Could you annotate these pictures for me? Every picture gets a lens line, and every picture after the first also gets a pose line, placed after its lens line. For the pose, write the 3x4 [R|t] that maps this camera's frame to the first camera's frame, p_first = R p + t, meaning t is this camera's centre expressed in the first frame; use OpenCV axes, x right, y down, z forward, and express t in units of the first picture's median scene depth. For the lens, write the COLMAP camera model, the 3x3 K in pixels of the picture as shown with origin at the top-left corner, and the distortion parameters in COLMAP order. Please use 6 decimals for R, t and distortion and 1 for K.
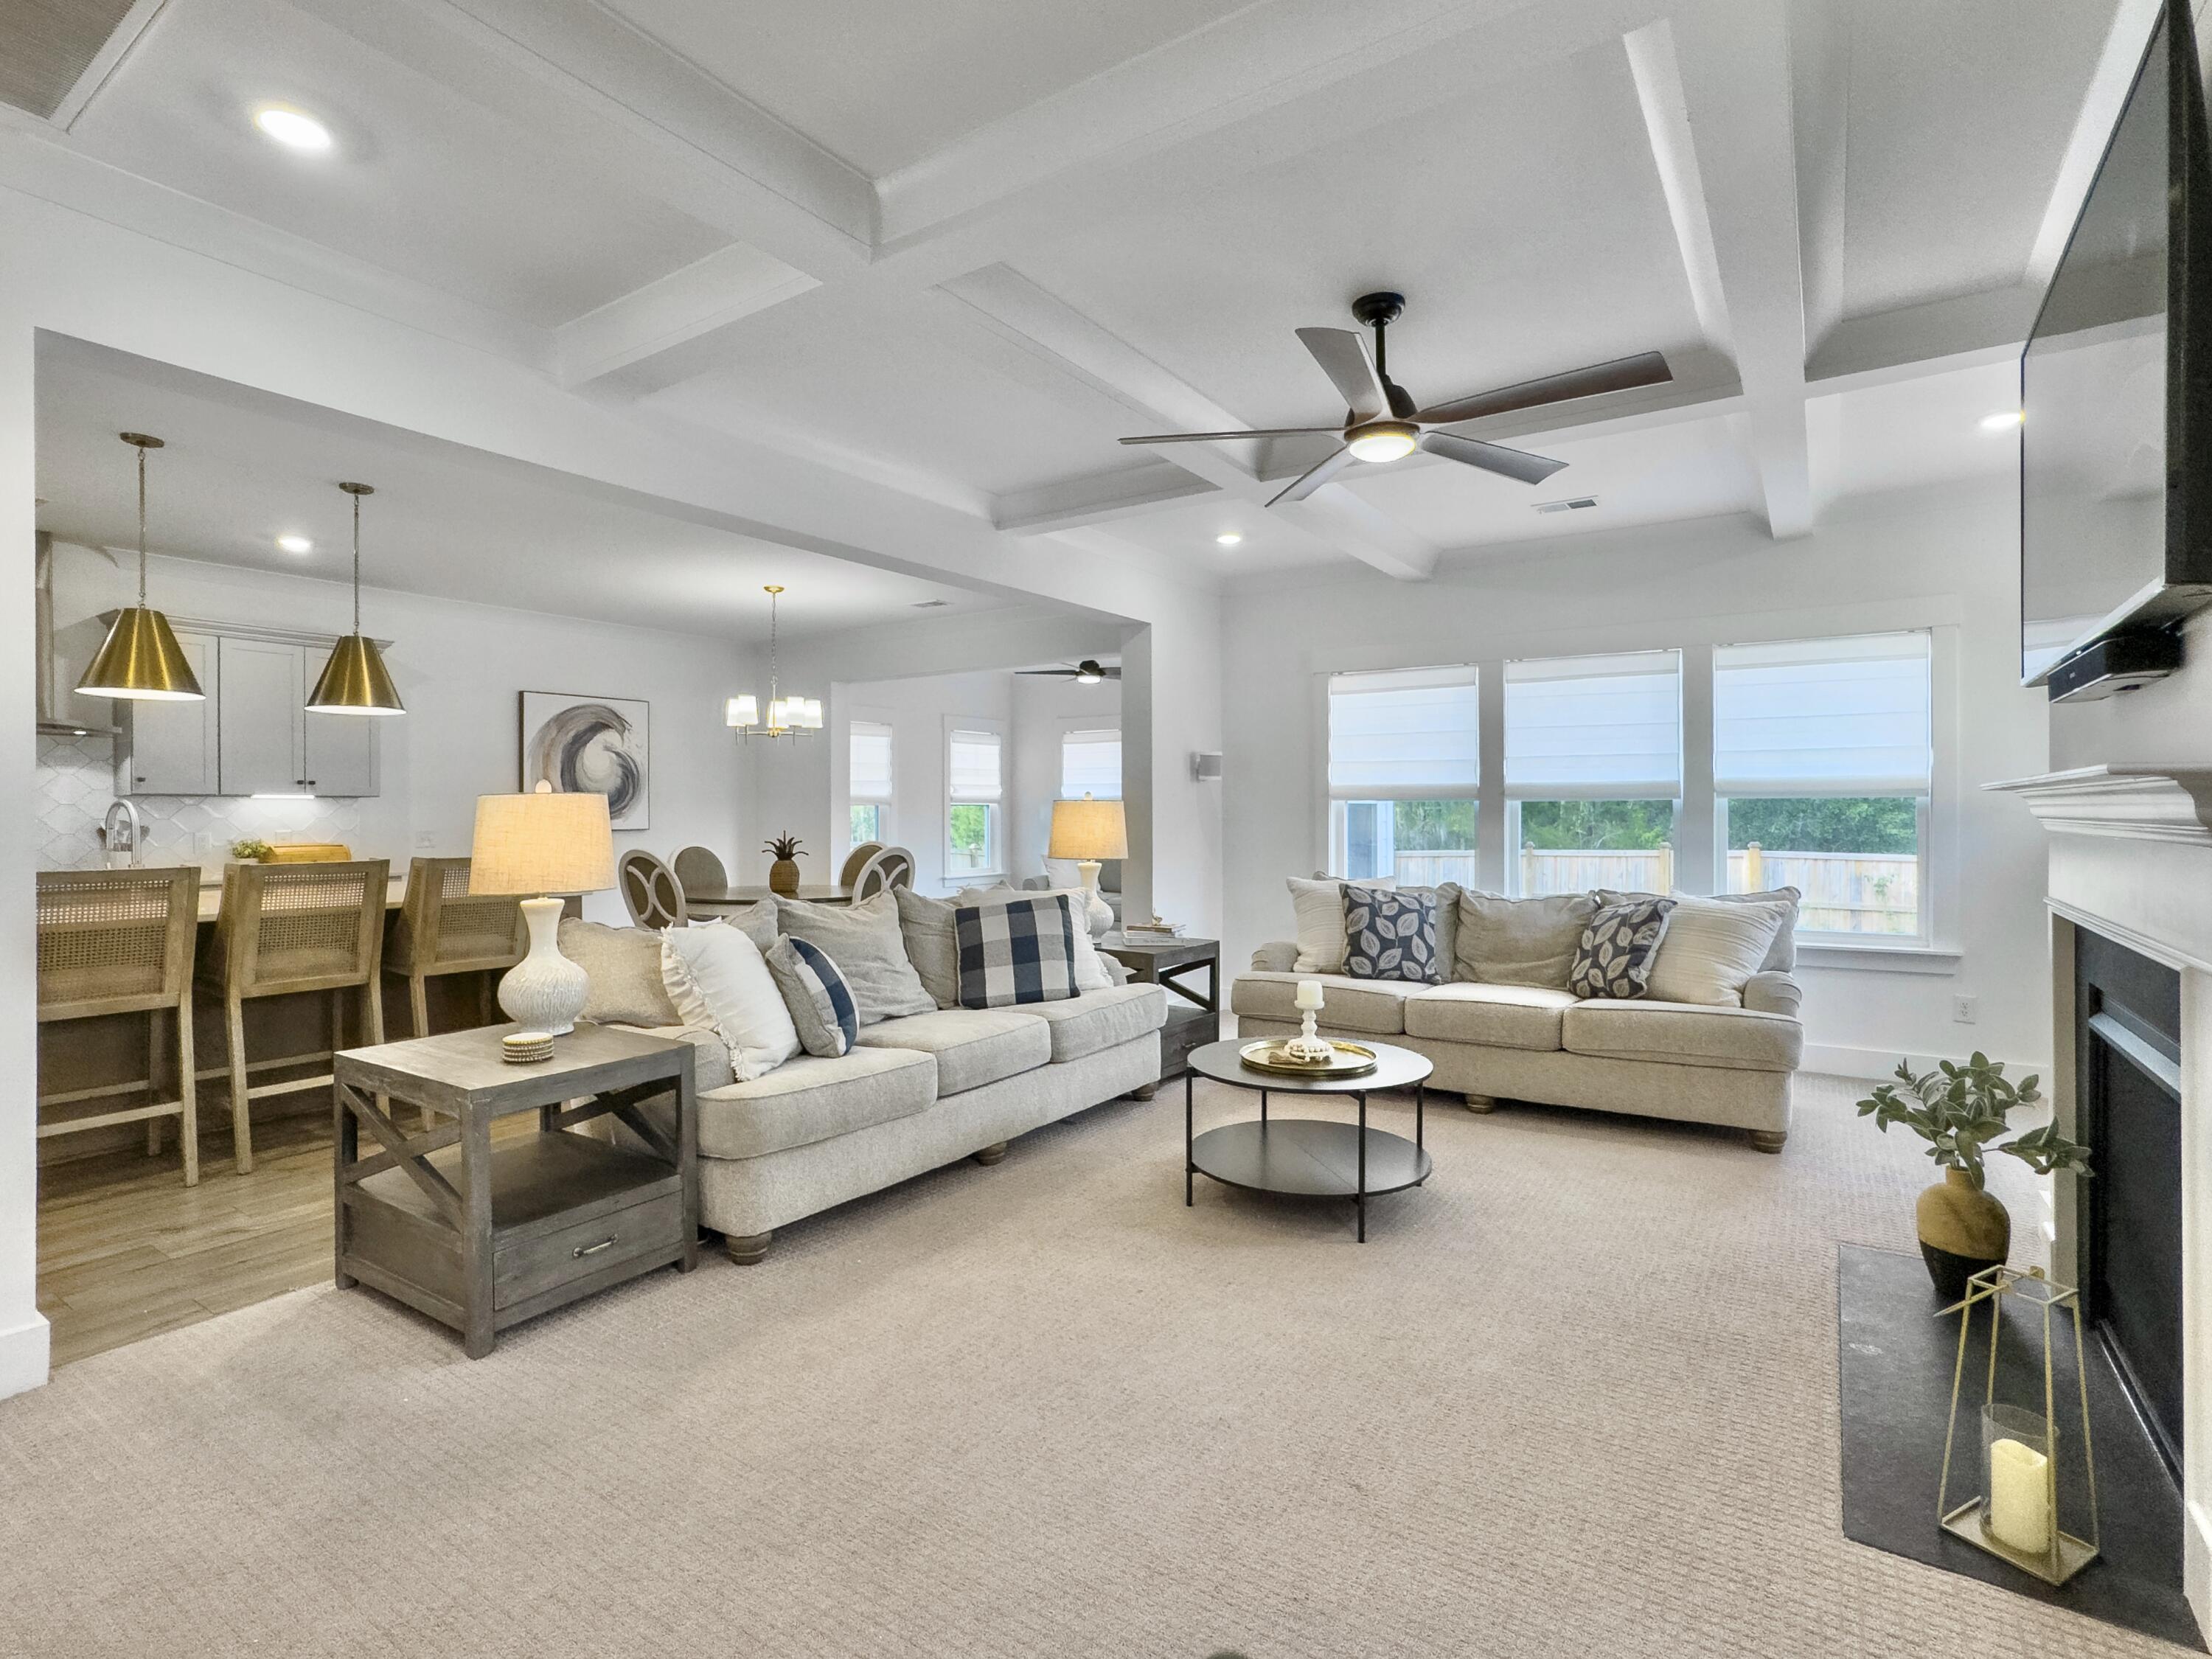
lens RADIAL K [[1086.2, 0, 1100.3], [0, 1086.2, 817.0], [0, 0, 1]] dist [-0.018513, 0.004571]
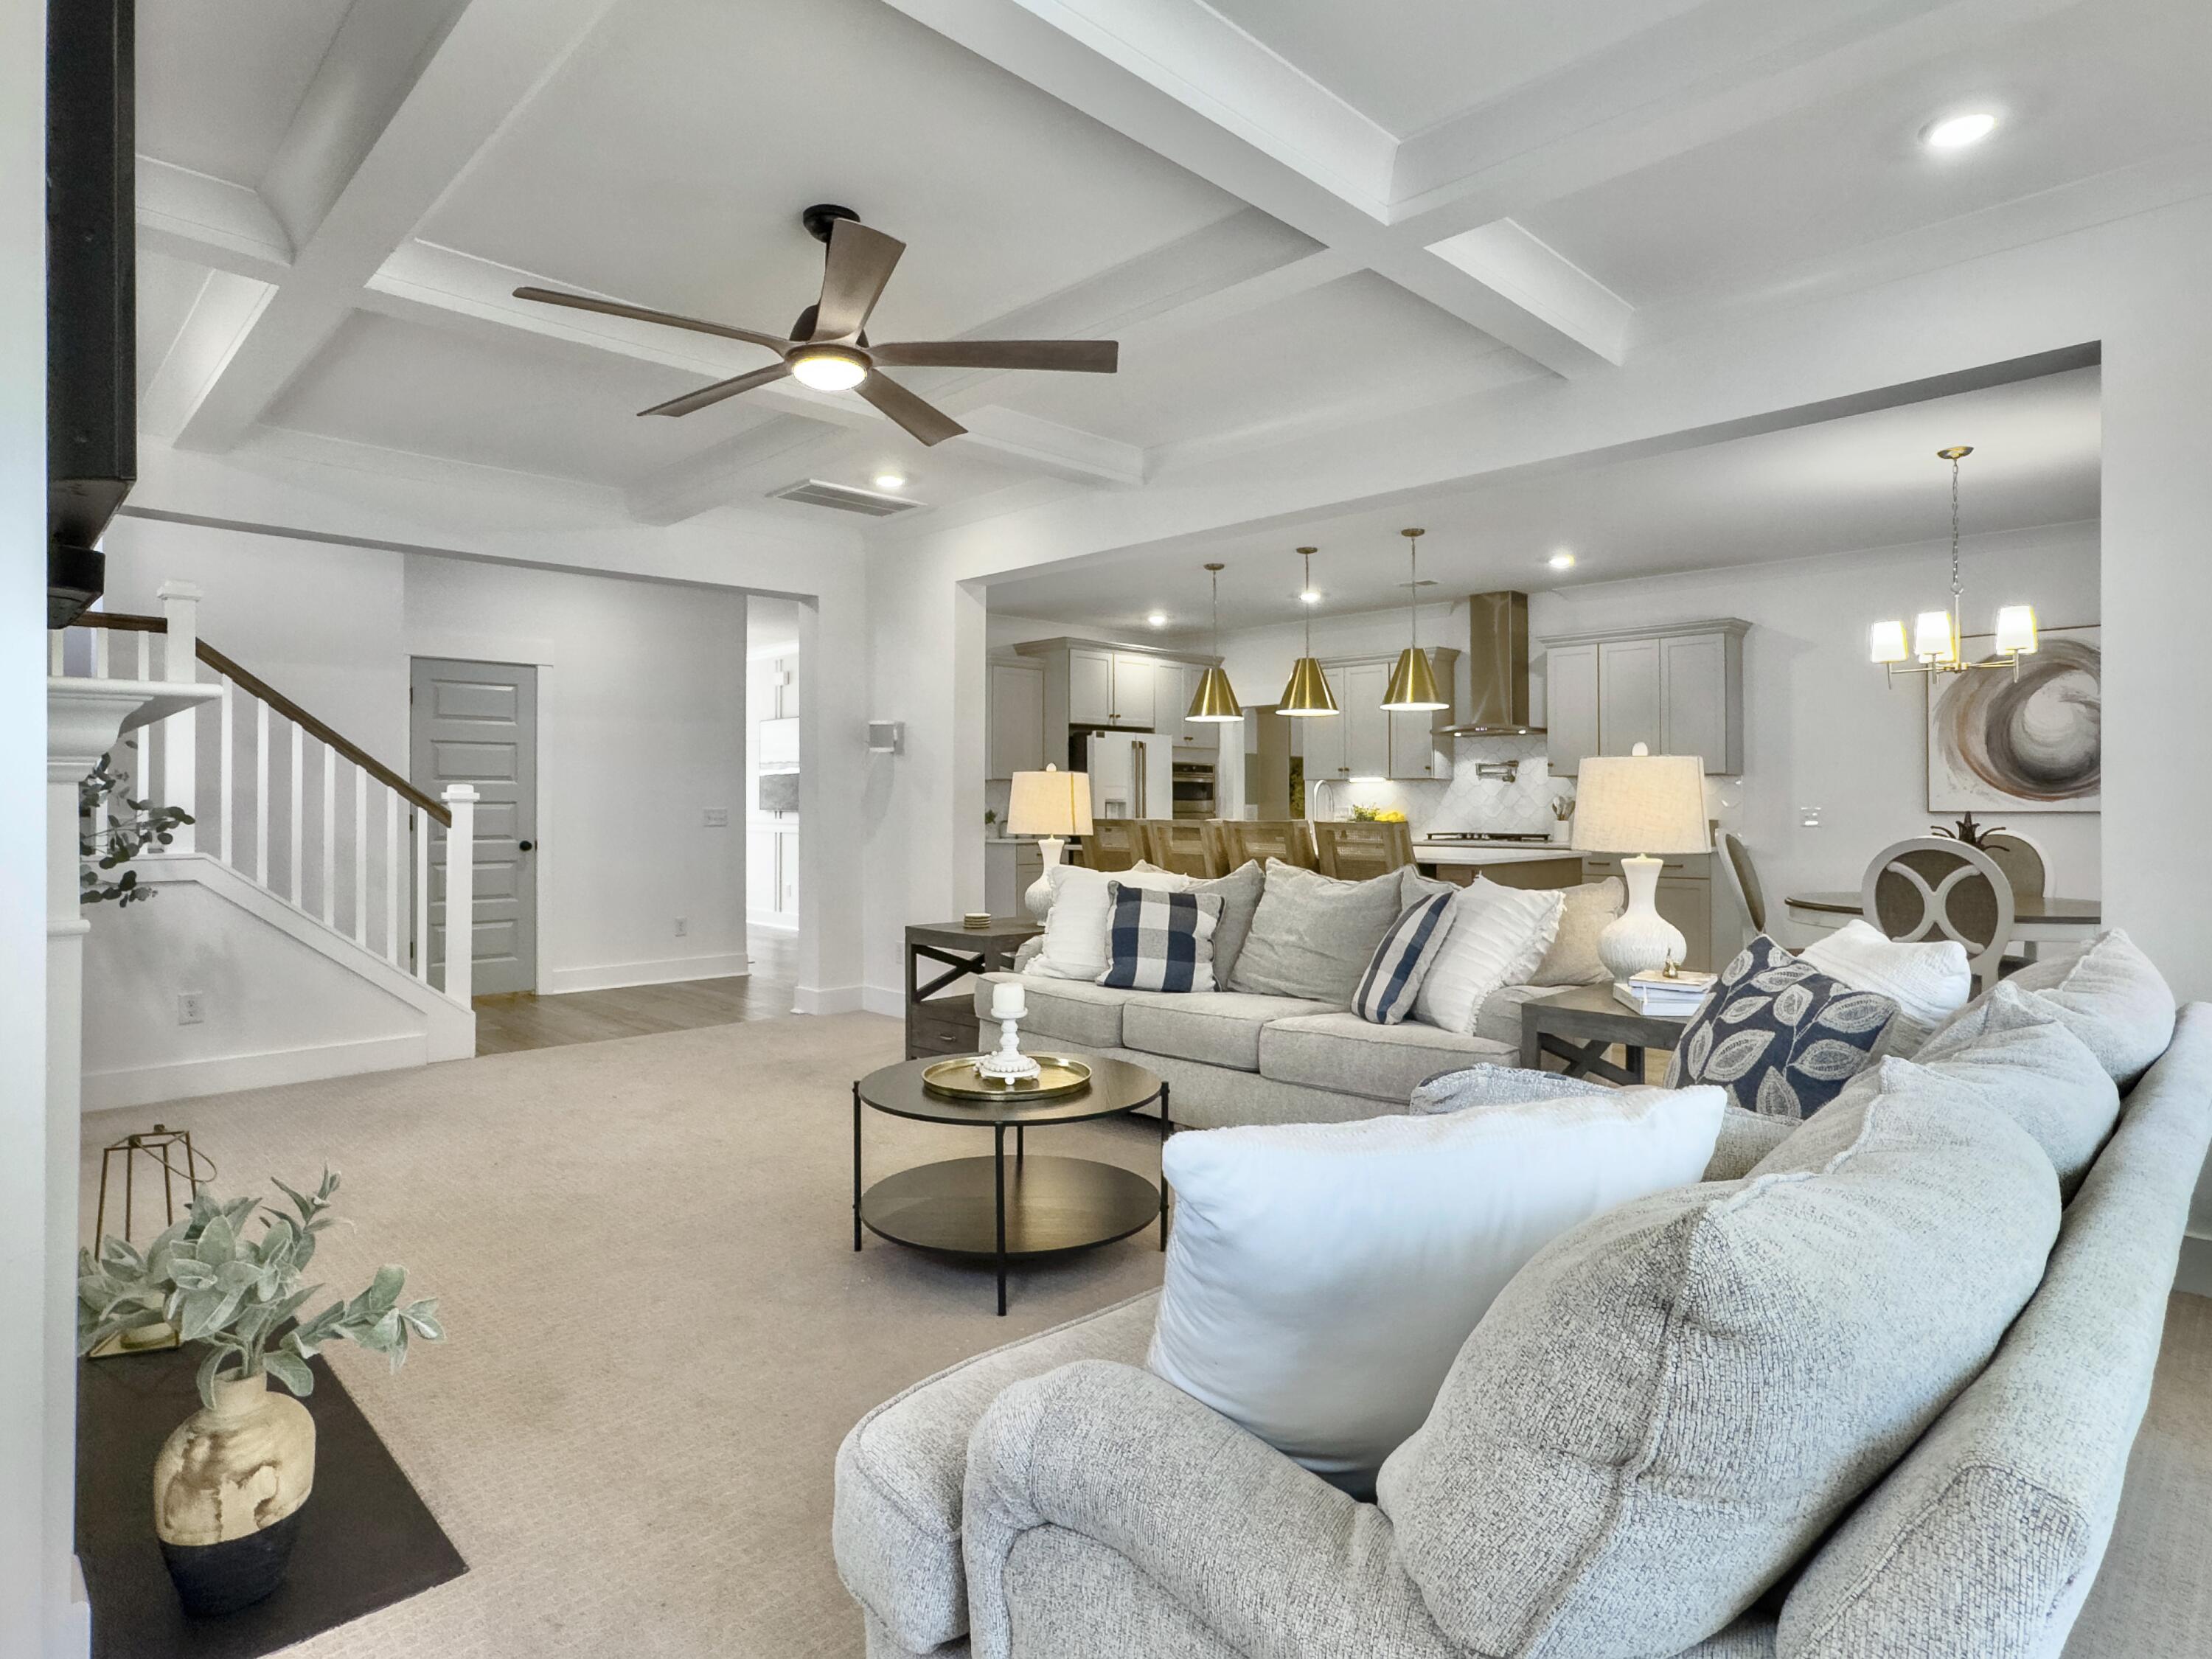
lens RADIAL K [[1180.9, 0, 1103.8], [0, 1180.9, 782.9], [0, 0, 1]] dist [-0.046561, 0.024276]
pose [[-0.211120, -0.012985, -0.977374, 0.678850], [-0.004392, 0.999914, -0.012336, 0.006952], [0.977450, 0.001688, -0.211159, 0.890319]]
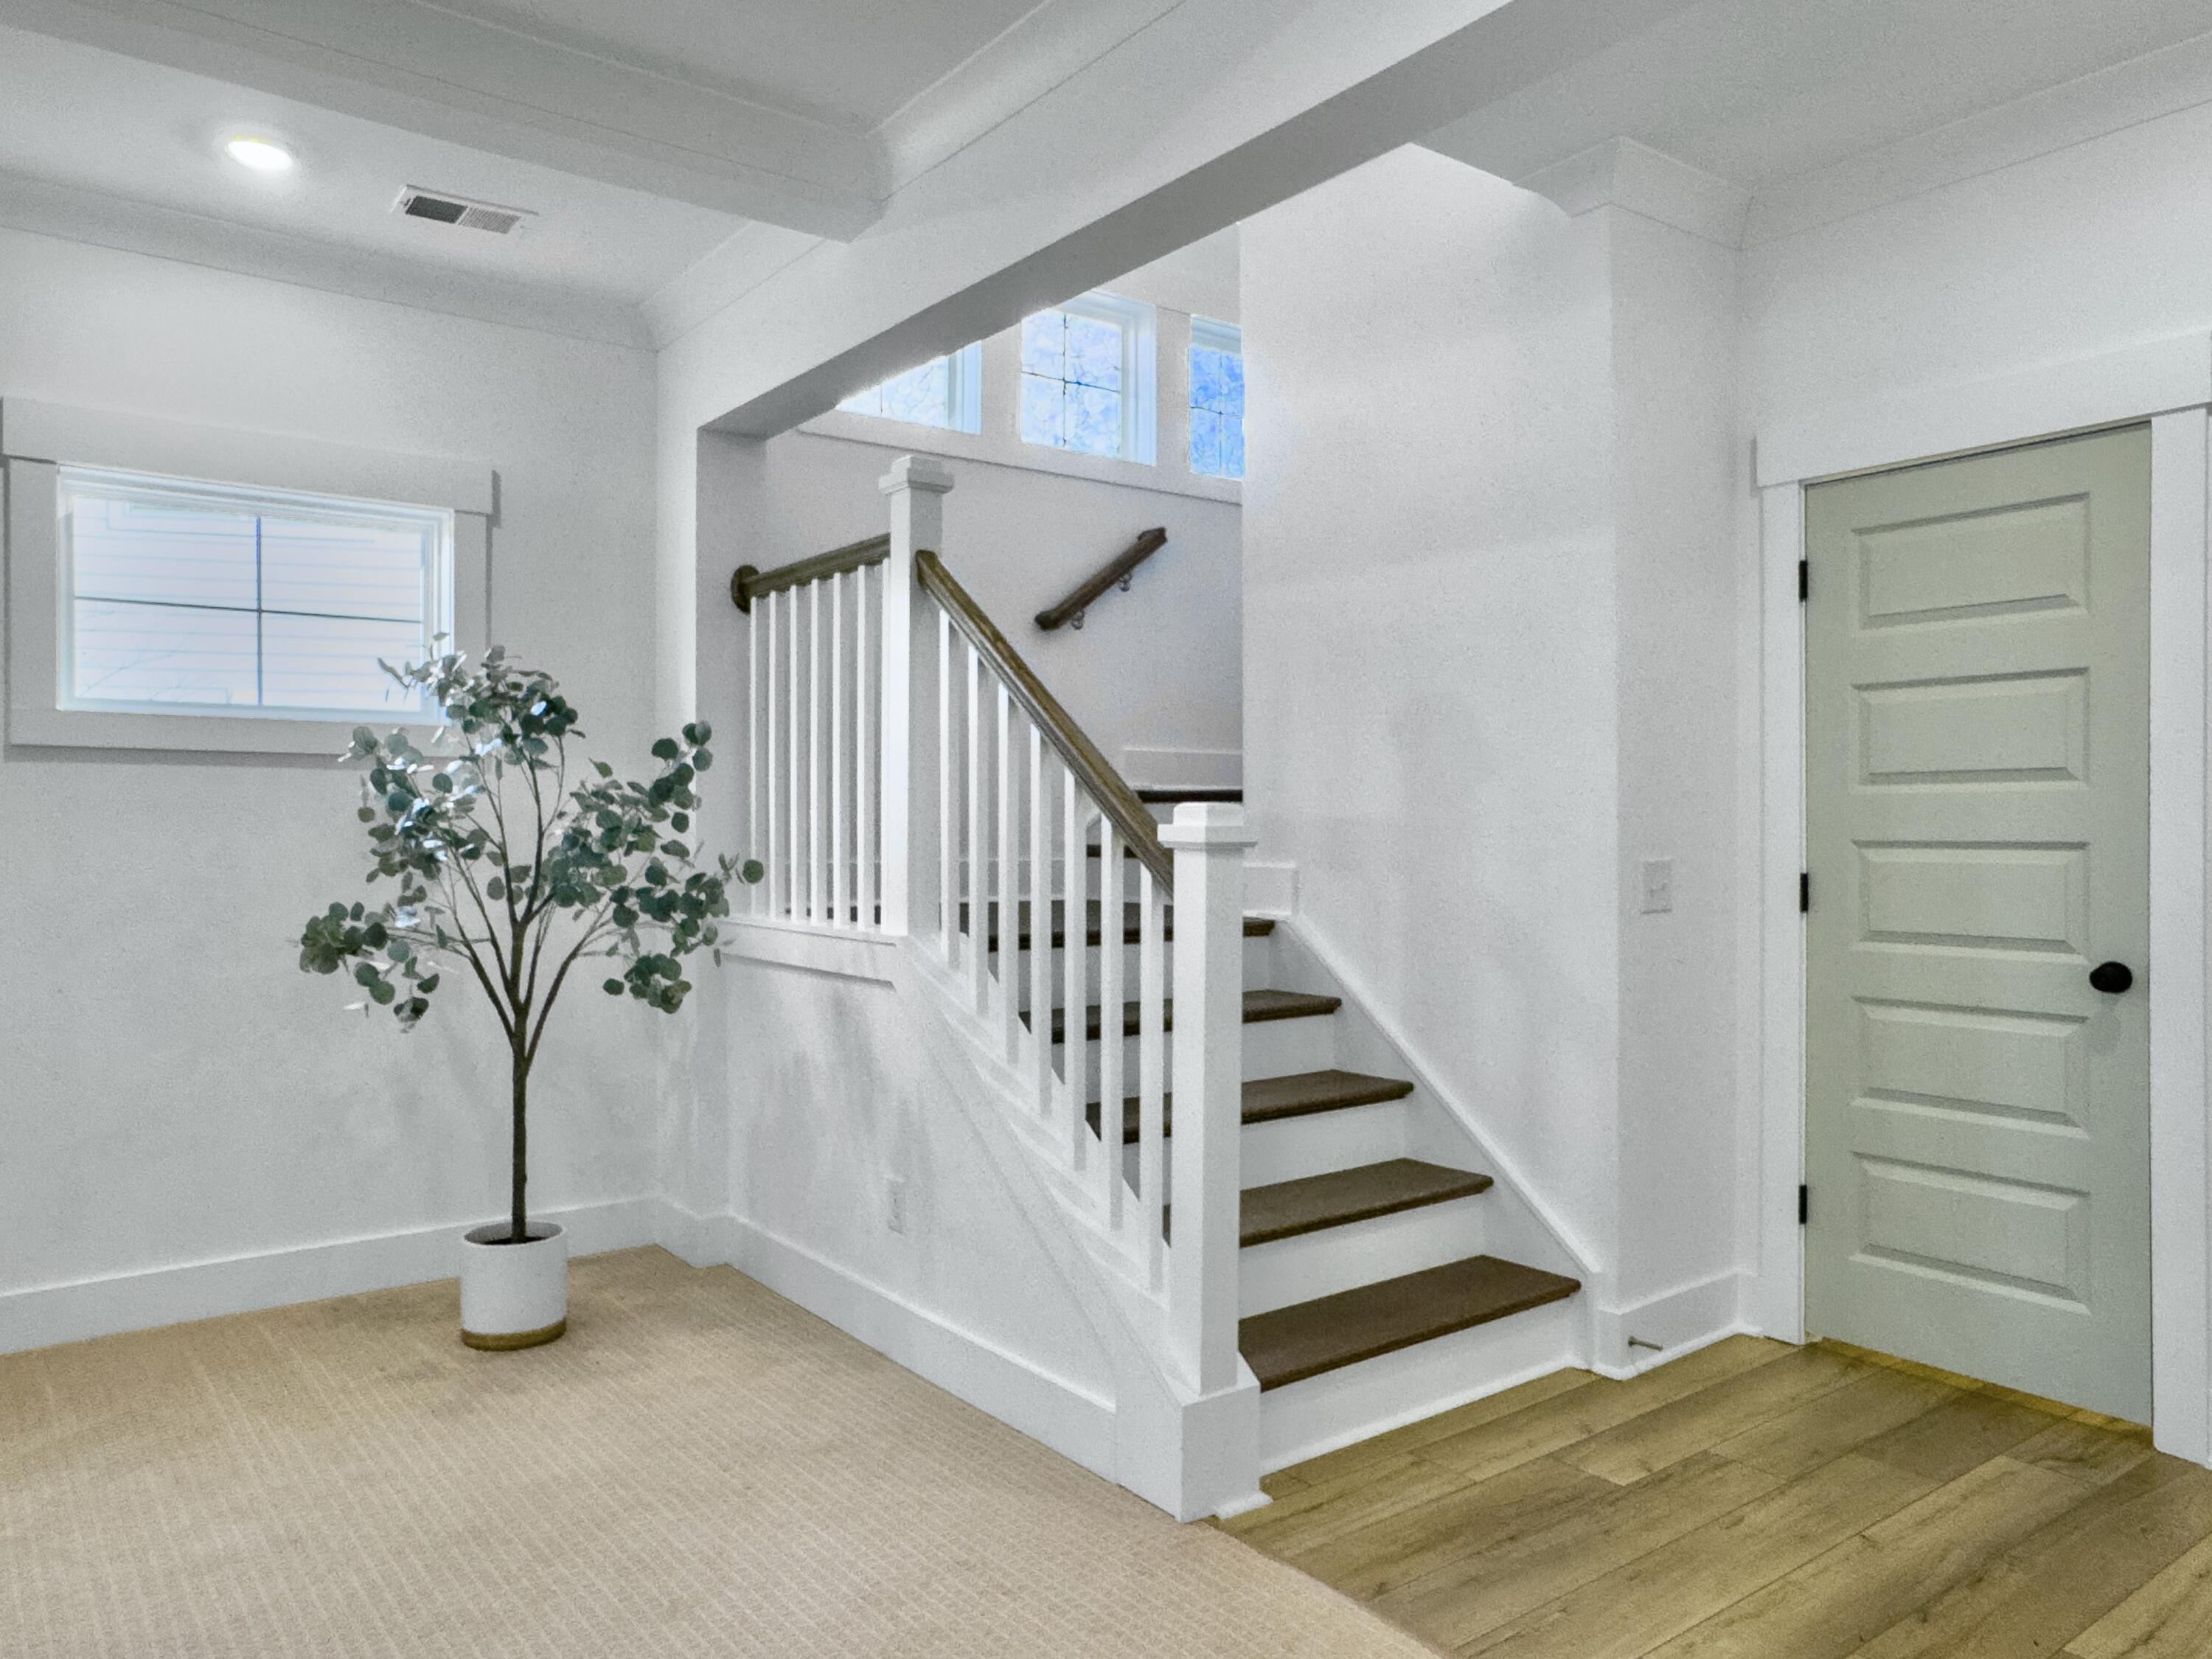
lens RADIAL K [[1501.4, 0, 1116.3], [0, 1501.4, 826.7], [0, 0, 1]] dist [-0.022988, 0.030549]
pose [[-0.950041, 0.002118, 0.312117, -0.365283], [0.005381, 0.999940, 0.009593, 0.000598], [-0.312078, 0.010794, -0.949995, 0.606872]]
